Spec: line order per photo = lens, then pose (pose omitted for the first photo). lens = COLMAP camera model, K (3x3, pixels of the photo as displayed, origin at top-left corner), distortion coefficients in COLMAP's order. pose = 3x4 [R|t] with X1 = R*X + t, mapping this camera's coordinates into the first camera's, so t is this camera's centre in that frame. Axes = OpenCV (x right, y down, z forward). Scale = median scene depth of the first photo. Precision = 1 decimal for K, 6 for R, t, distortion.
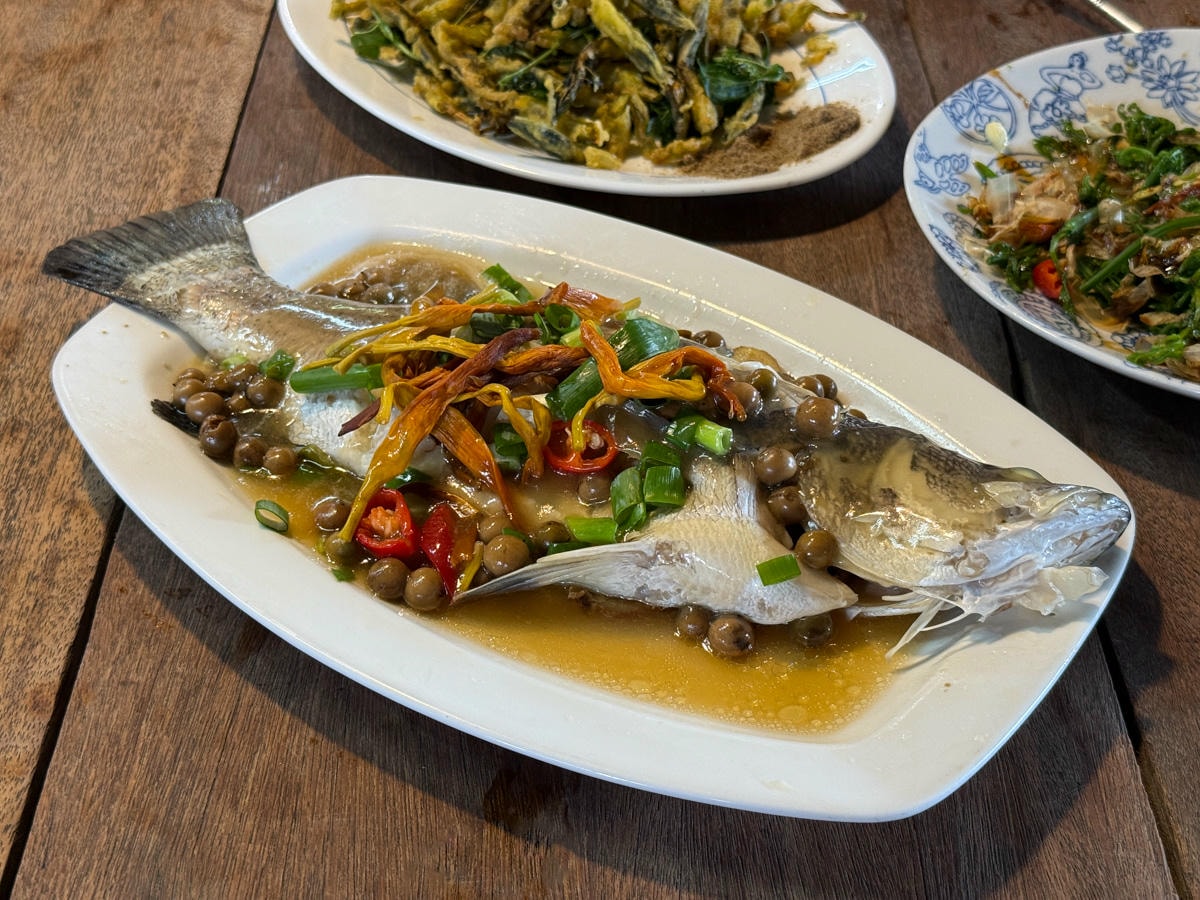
lens RADIAL K [[1774.1, 0, 600.0], [0, 1774.1, 450.0], [0, 0, 1]] dist [0.053232, -0.140351]
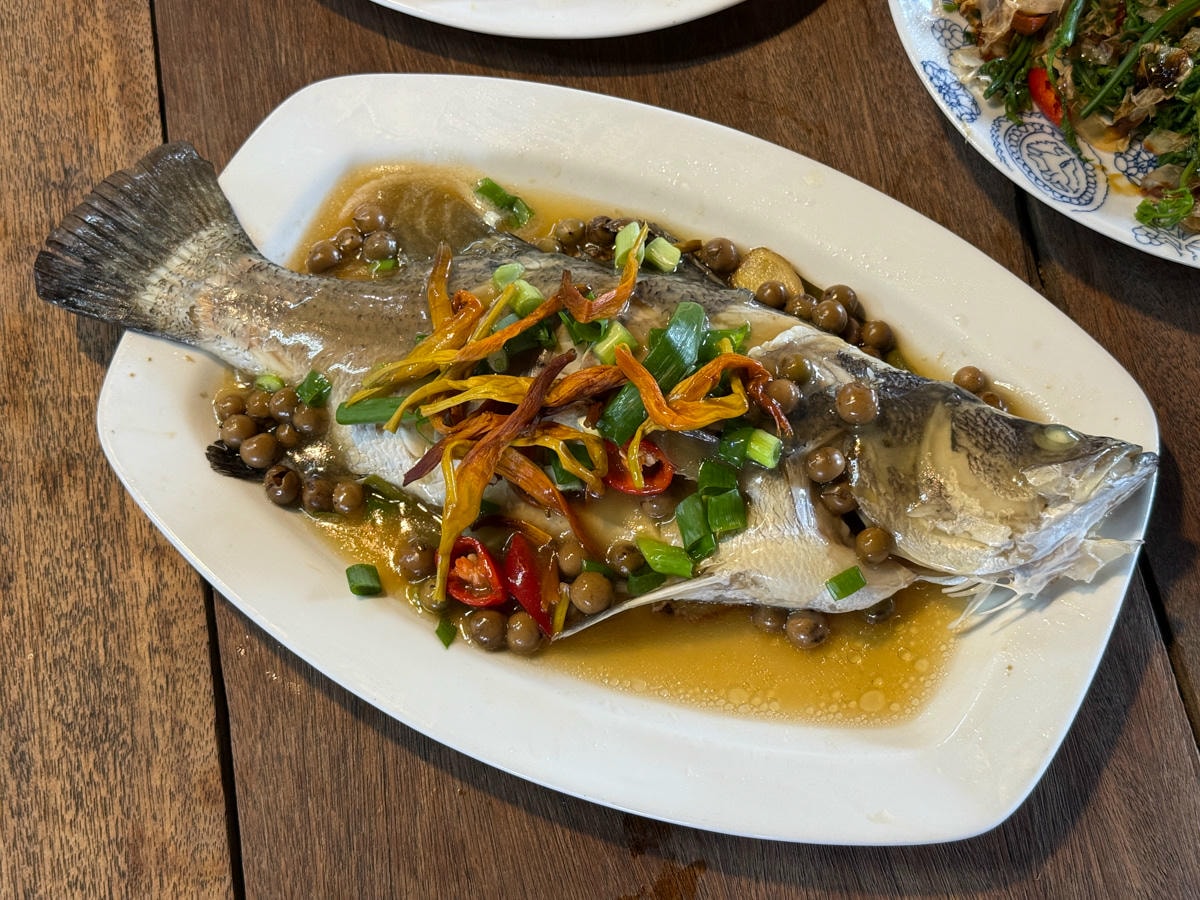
lens RADIAL K [[1774.1, 0, 600.0], [0, 1774.1, 450.0], [0, 0, 1]] dist [0.053232, -0.140351]
pose [[0.982077, -0.188479, -0.000174, -0.031362], [0.166905, 0.869237, 0.465371, -0.522064], [-0.087561, -0.457059, 0.885116, 0.081405]]
